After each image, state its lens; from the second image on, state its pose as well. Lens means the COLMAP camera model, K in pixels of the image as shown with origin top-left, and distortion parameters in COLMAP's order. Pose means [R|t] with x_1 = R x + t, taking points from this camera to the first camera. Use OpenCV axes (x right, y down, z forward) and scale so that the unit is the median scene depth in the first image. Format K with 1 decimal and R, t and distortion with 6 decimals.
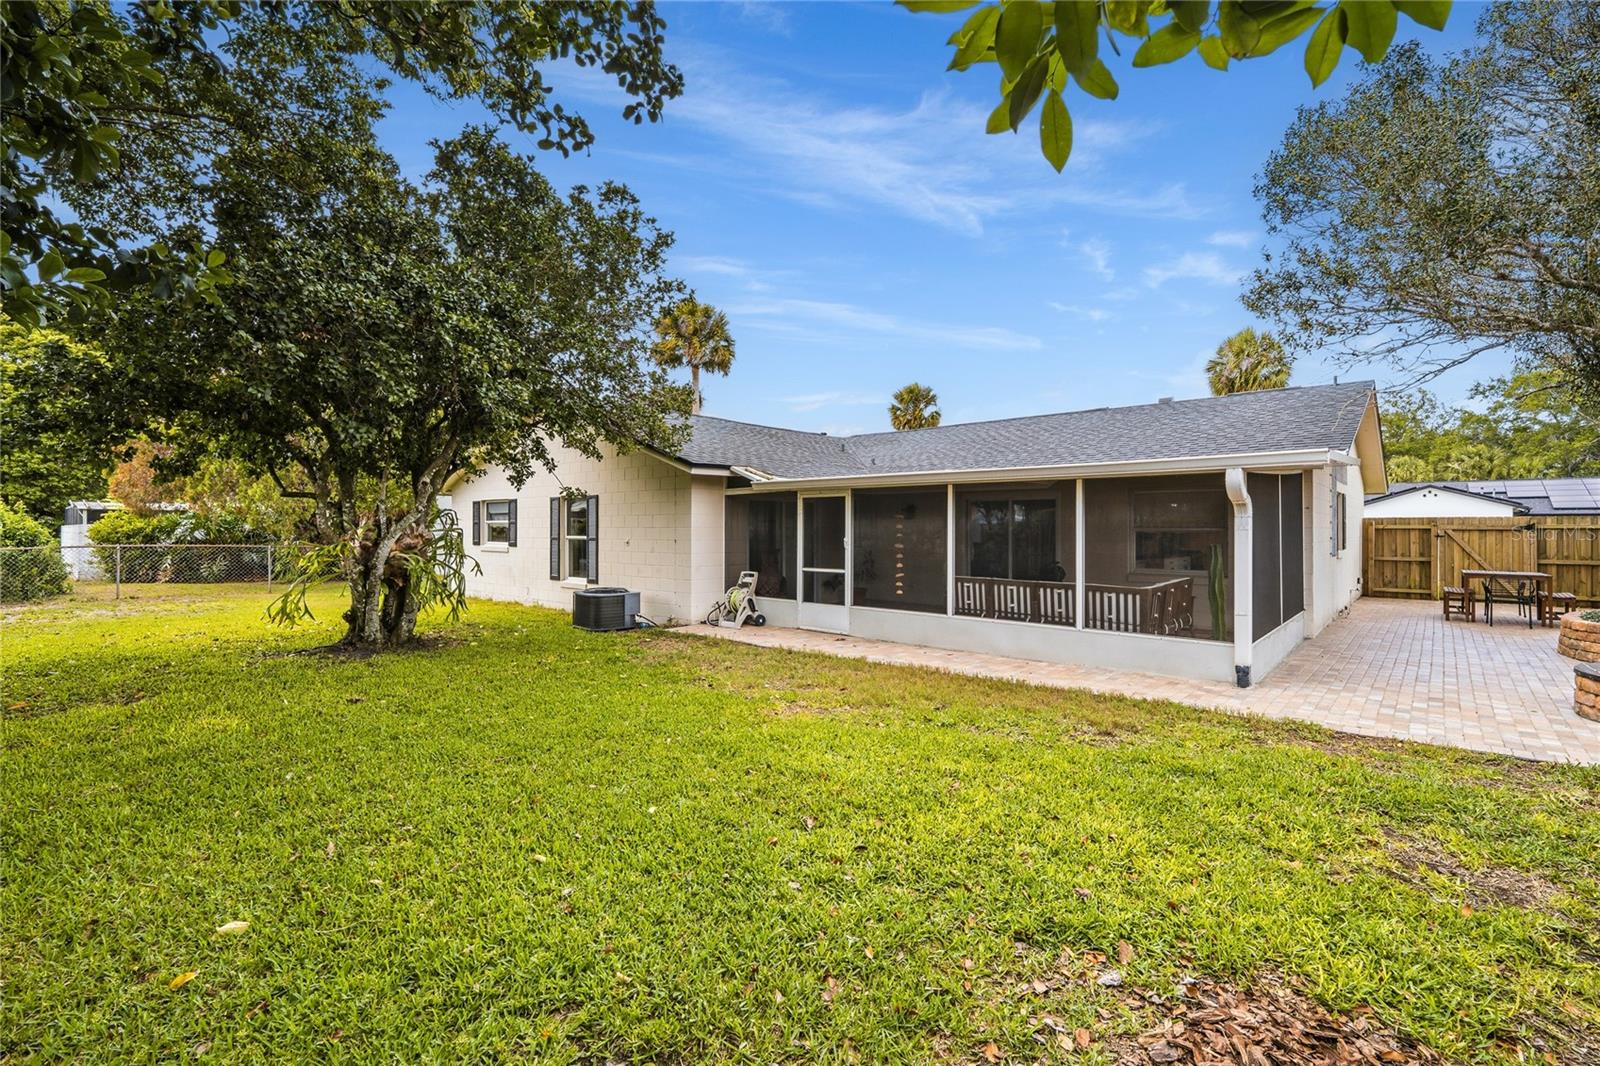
lens RADIAL K [[689.6, 0, 854.4], [0, 689.6, 522.1], [0, 0, 1]] dist [0.000059, 0.000148]
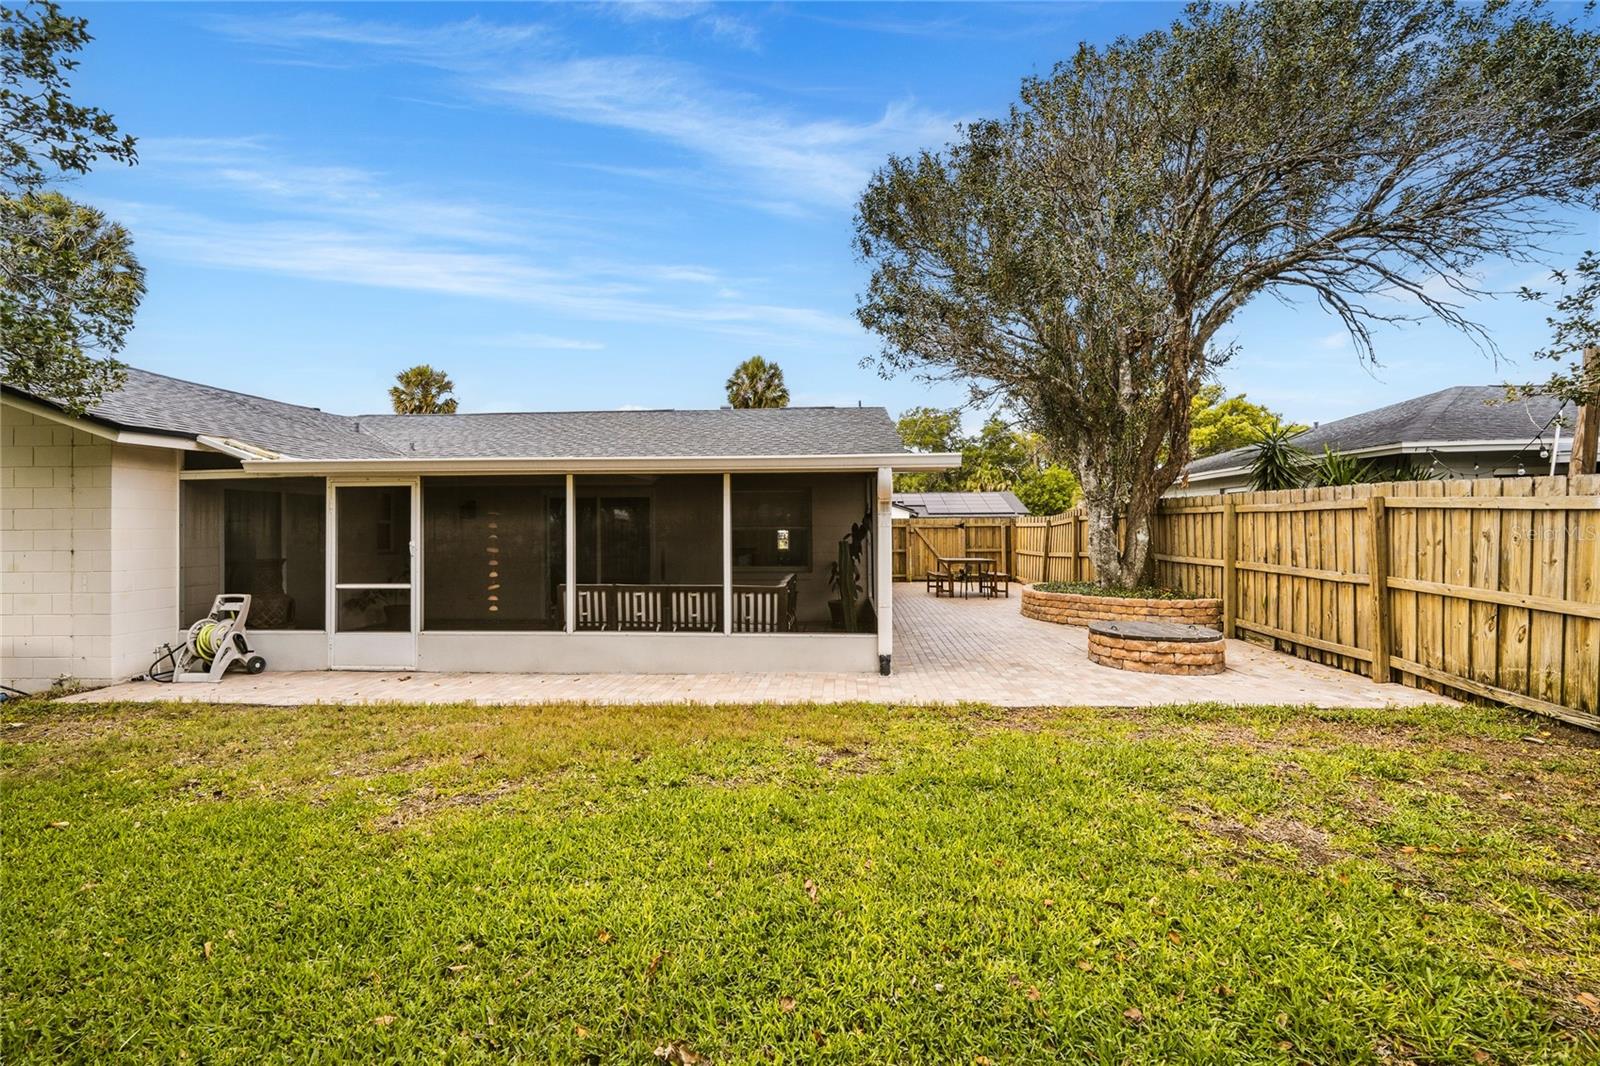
lens RADIAL K [[662.9, 0, 793.5], [0, 662.9, 525.7], [0, 0, 1]] dist [-0.000074, 0.000249]
pose [[0.811100, -0.003607, 0.584896, -0.089695], [0.002634, 0.999993, 0.002514, 0.004582], [-0.584902, -0.000498, 0.811104, 0.158684]]
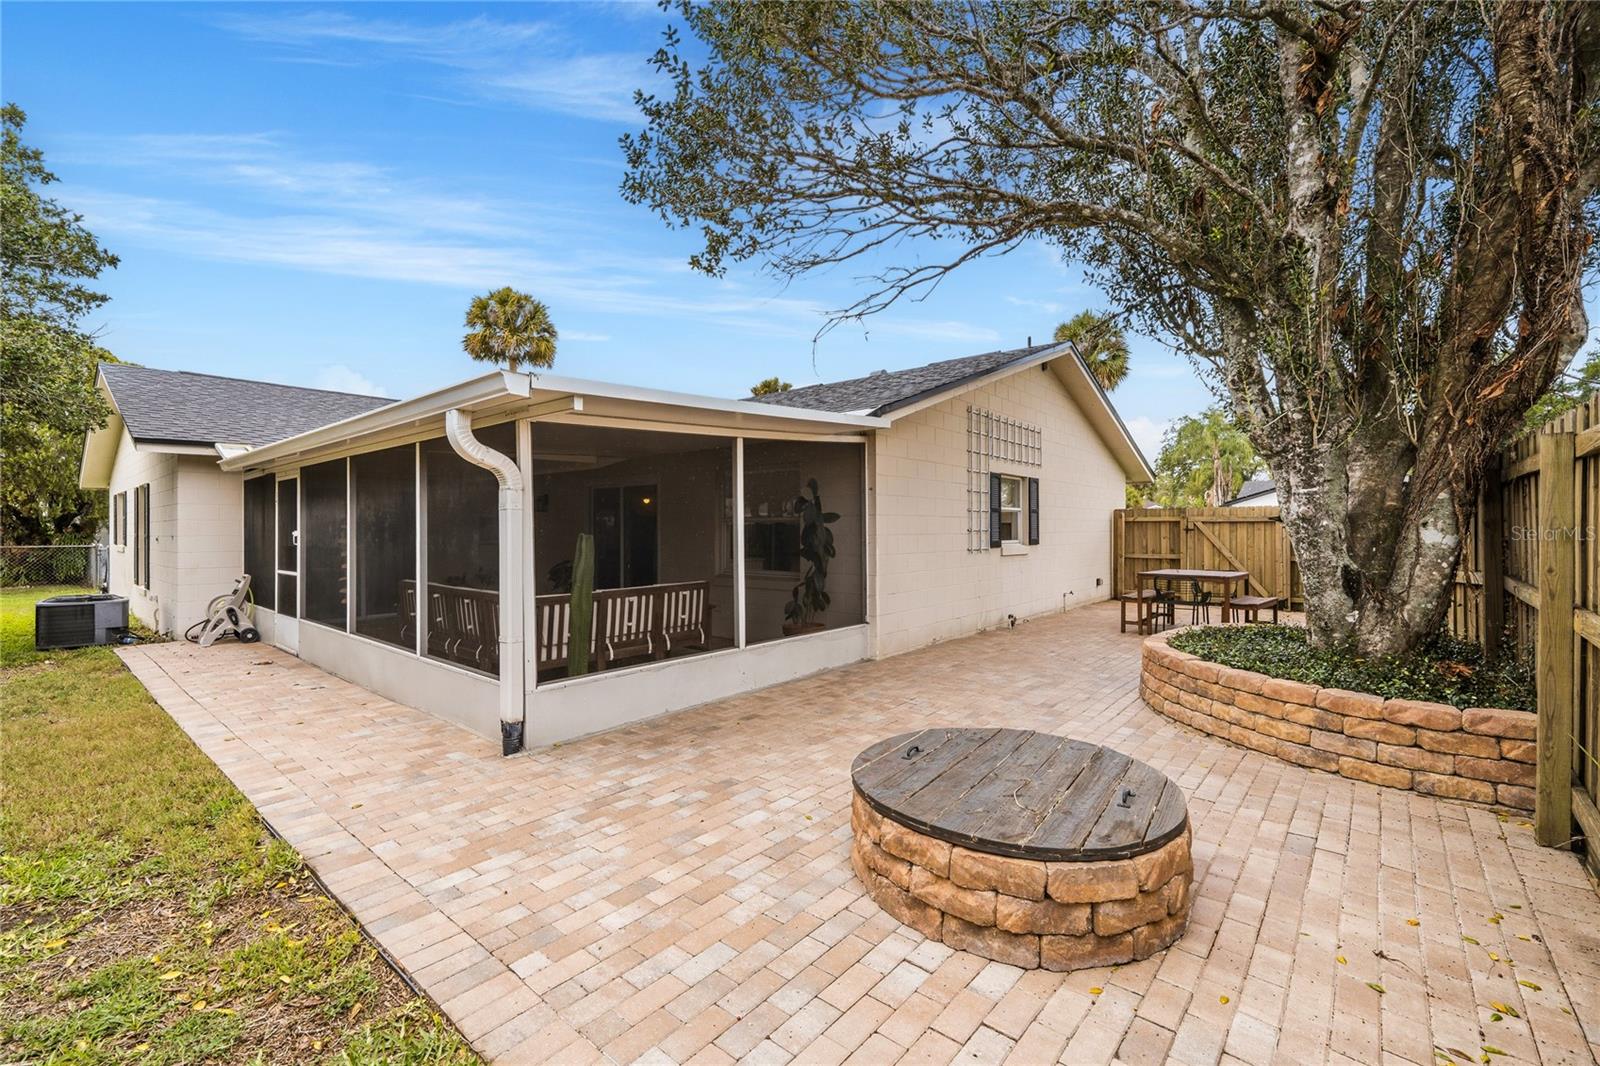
lens RADIAL K [[664.6, 0, 800.0], [0, 664.6, 533.0], [0, 0, 1]] dist [-0.001036, -0.000013]
pose [[0.999949, -0.004336, -0.009169, 0.518648], [0.004454, 0.999907, 0.012873, 0.016340], [0.009112, -0.012914, 0.999875, 0.237717]]
